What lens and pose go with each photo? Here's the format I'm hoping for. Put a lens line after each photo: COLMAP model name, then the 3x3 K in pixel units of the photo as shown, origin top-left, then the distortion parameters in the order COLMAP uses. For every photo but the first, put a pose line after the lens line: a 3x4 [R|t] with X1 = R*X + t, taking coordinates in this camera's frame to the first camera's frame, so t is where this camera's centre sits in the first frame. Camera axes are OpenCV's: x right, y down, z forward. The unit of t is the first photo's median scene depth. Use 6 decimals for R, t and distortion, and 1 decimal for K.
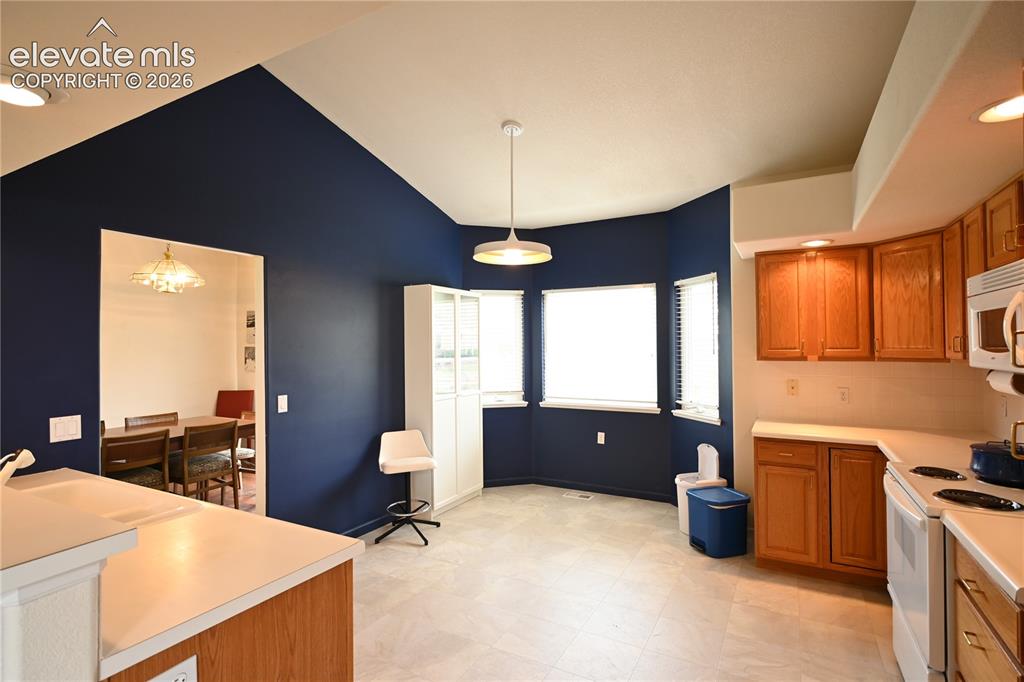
lens RADIAL K [[502.9, 0, 513.4], [0, 502.9, 341.4], [0, 0, 1]] dist [-0.007913, 0.005347]
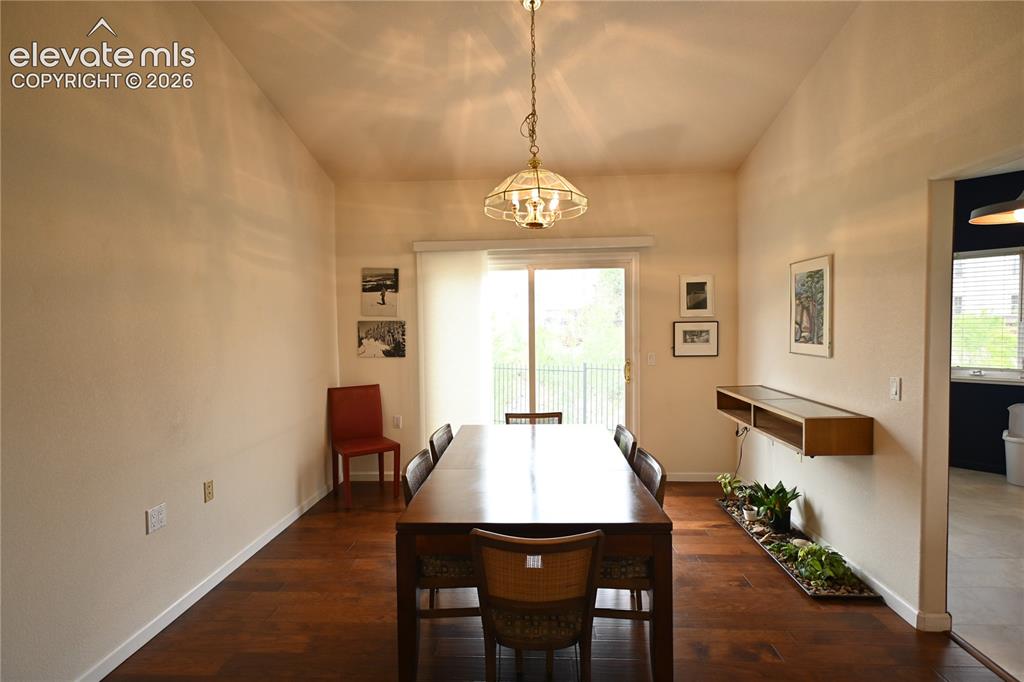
lens RADIAL K [[502.9, 0, 511.9], [0, 502.9, 342.6], [0, 0, 1]] dist [-0.007913, 0.005347]
pose [[0.898189, -0.024673, 0.438917, -1.236033], [0.004243, 0.998864, 0.047466, 0.015969], [-0.439590, -0.040771, 0.897273, 0.585931]]
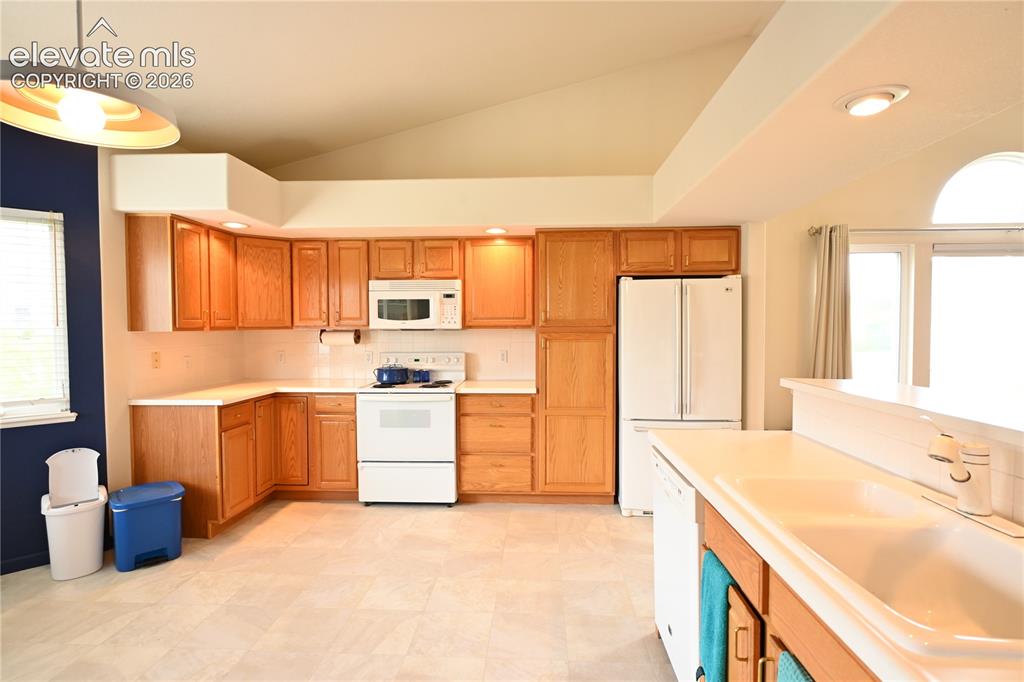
lens RADIAL K [[502.9, 0, 515.1], [0, 502.9, 343.0], [0, 0, 1]] dist [-0.007913, 0.005347]
pose [[-0.431655, -0.023046, 0.901744, -0.618486], [-0.001706, 0.999693, 0.024733, 0.035361], [-0.902037, 0.009138, -0.431561, 0.826865]]
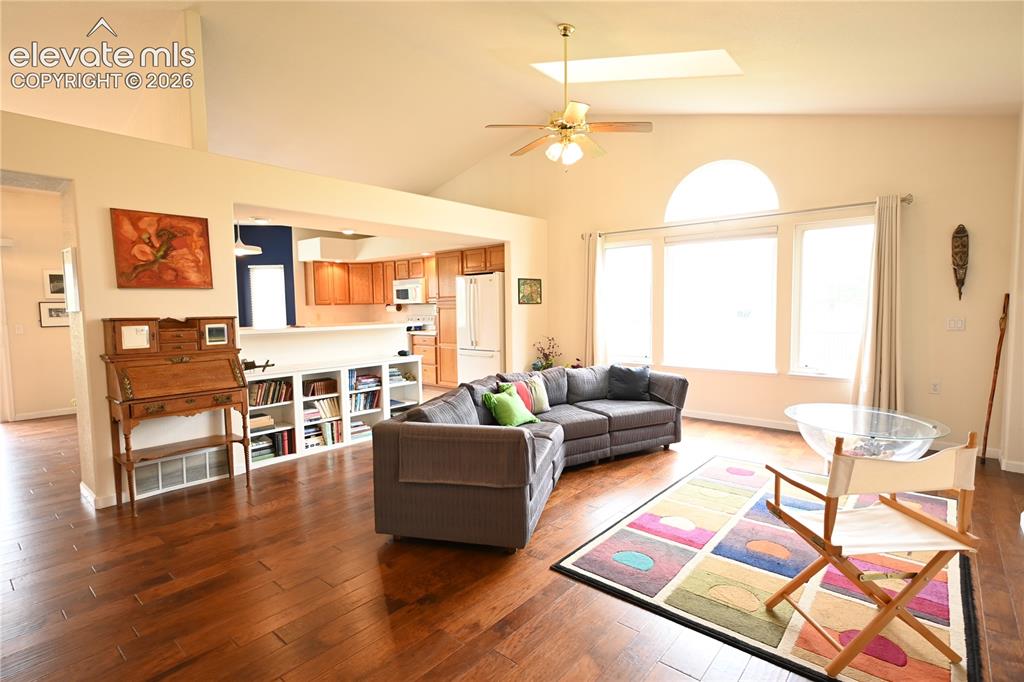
lens RADIAL K [[502.9, 0, 513.7], [0, 502.9, 342.2], [0, 0, 1]] dist [-0.007913, 0.005347]
pose [[0.202309, -0.068019, 0.976957, -1.701040], [0.006248, 0.997654, 0.068166, 0.055416], [-0.979302, -0.007687, 0.202259, -0.434416]]
